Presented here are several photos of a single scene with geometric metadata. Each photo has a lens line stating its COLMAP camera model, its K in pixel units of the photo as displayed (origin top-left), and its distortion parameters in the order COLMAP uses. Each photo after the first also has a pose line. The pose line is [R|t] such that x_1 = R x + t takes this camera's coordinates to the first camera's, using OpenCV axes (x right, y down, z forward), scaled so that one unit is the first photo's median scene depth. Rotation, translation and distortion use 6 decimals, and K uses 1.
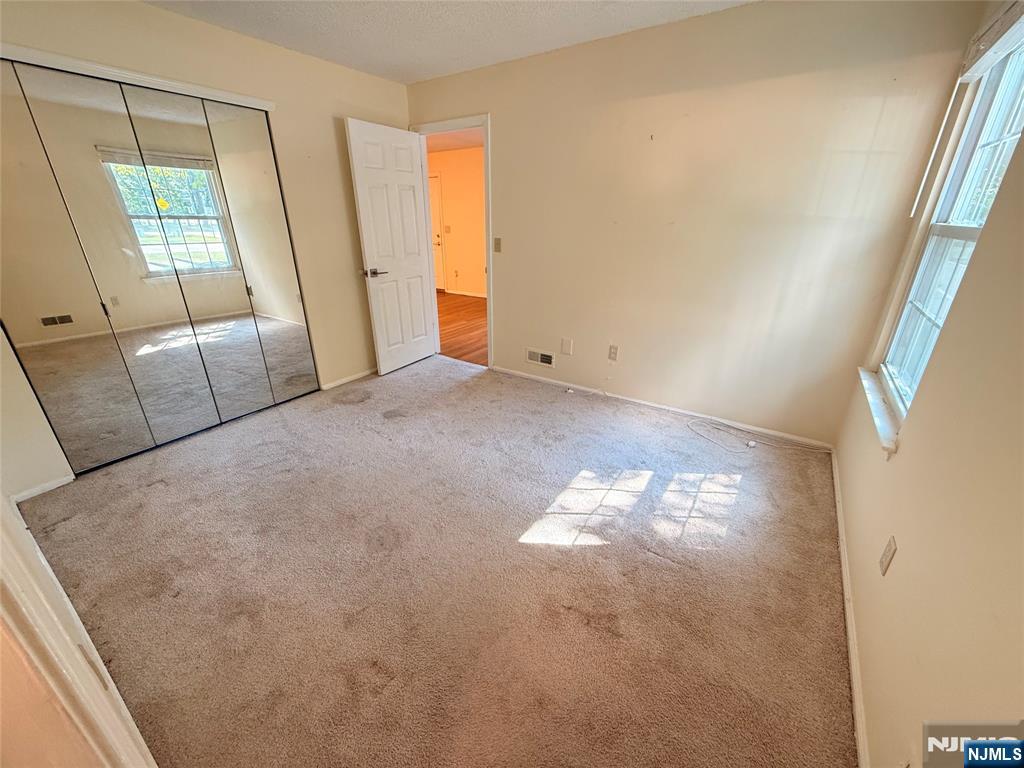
lens RADIAL K [[408.8, 0, 512.2], [0, 408.8, 383.9], [0, 0, 1]] dist [0.000139, -0.000261]
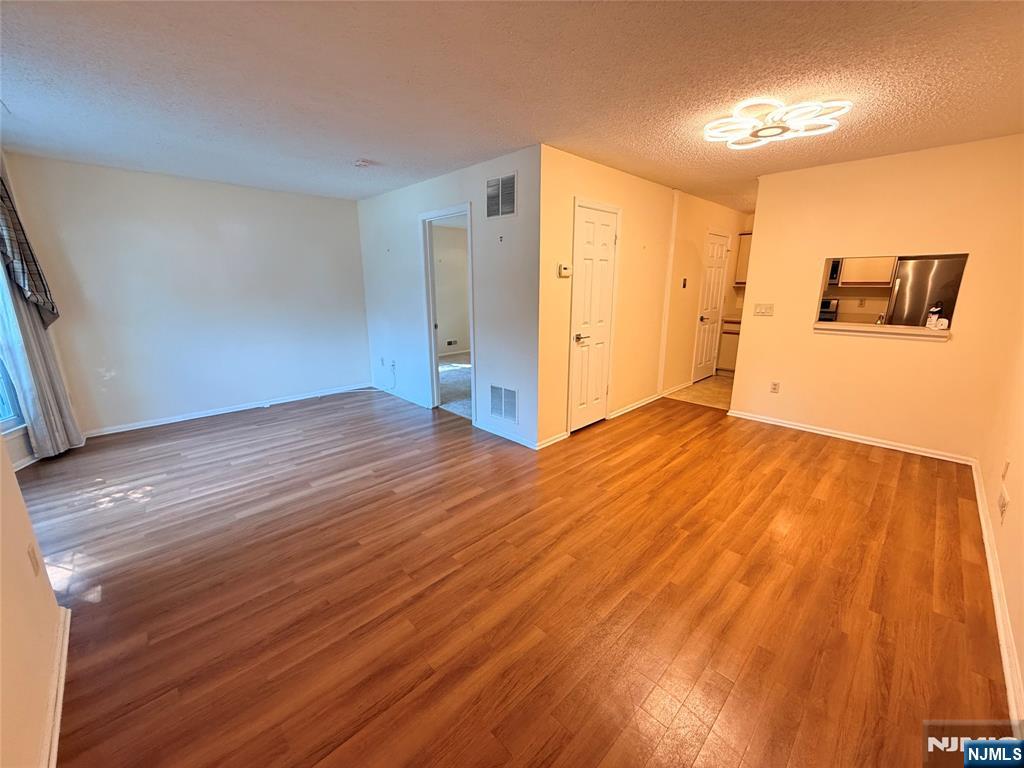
lens RADIAL K [[408.8, 0, 512.3], [0, 408.8, 385.9], [0, 0, 1]] dist [0.000139, -0.000261]
pose [[-0.980207, -0.051037, 0.191285, -0.405185], [0.073588, 0.803050, 0.591351, -0.640575], [-0.183792, 0.593723, -0.783399, 1.535533]]
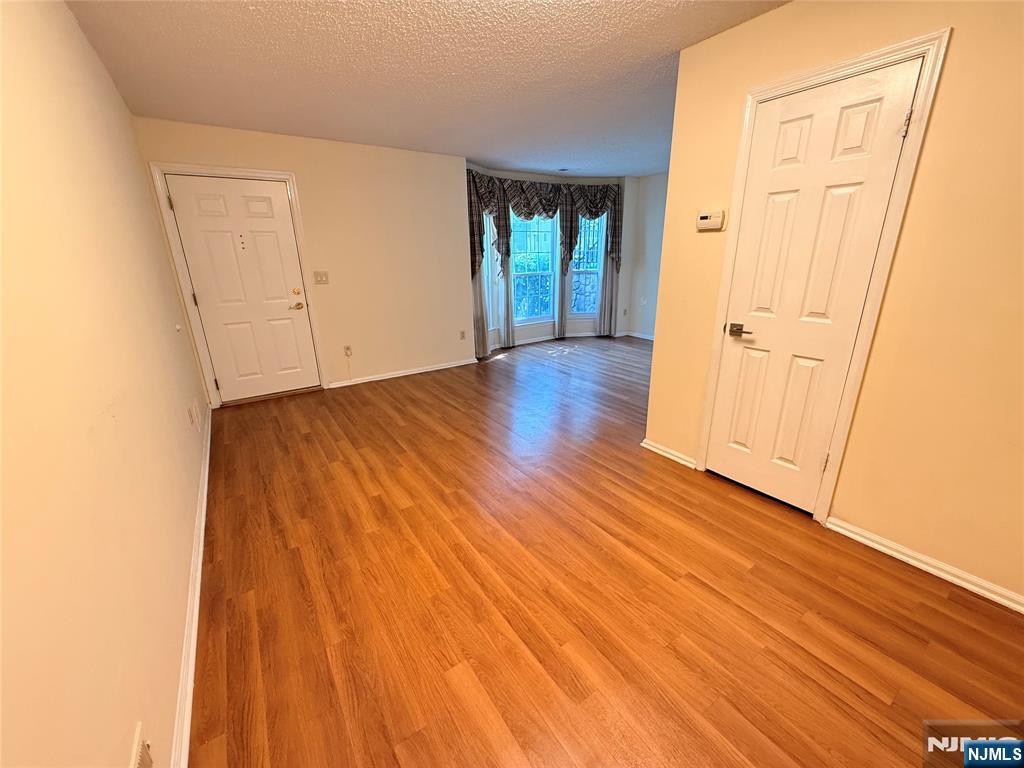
lens RADIAL K [[408.8, 0, 511.1], [0, 408.8, 385.5], [0, 0, 1]] dist [0.000139, -0.000261]
pose [[0.372420, -0.294702, 0.880031, -0.905772], [0.371552, 0.916279, 0.149604, -0.358494], [-0.850443, 0.271262, 0.450738, 0.883520]]
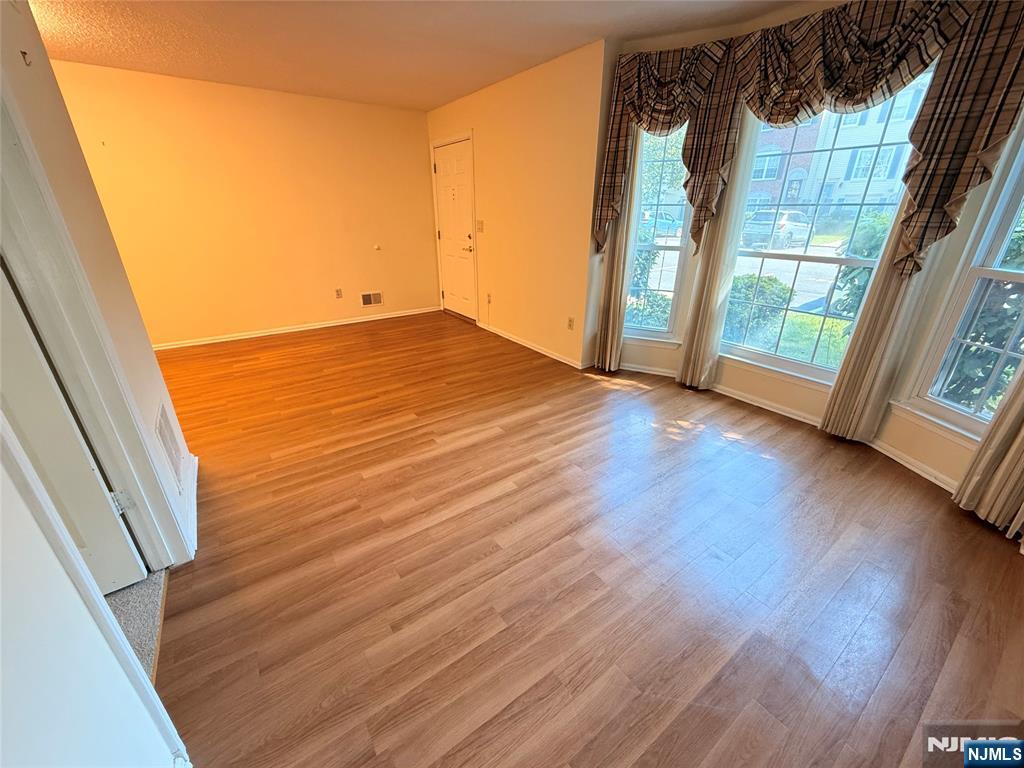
lens RADIAL K [[408.8, 0, 510.1], [0, 408.8, 382.4], [0, 0, 1]] dist [0.000139, -0.000261]
pose [[0.933093, 0.139868, -0.331322, 0.181565], [-0.136968, 0.990052, 0.032211, -0.267474], [0.332531, 0.015325, 0.942968, 0.684447]]
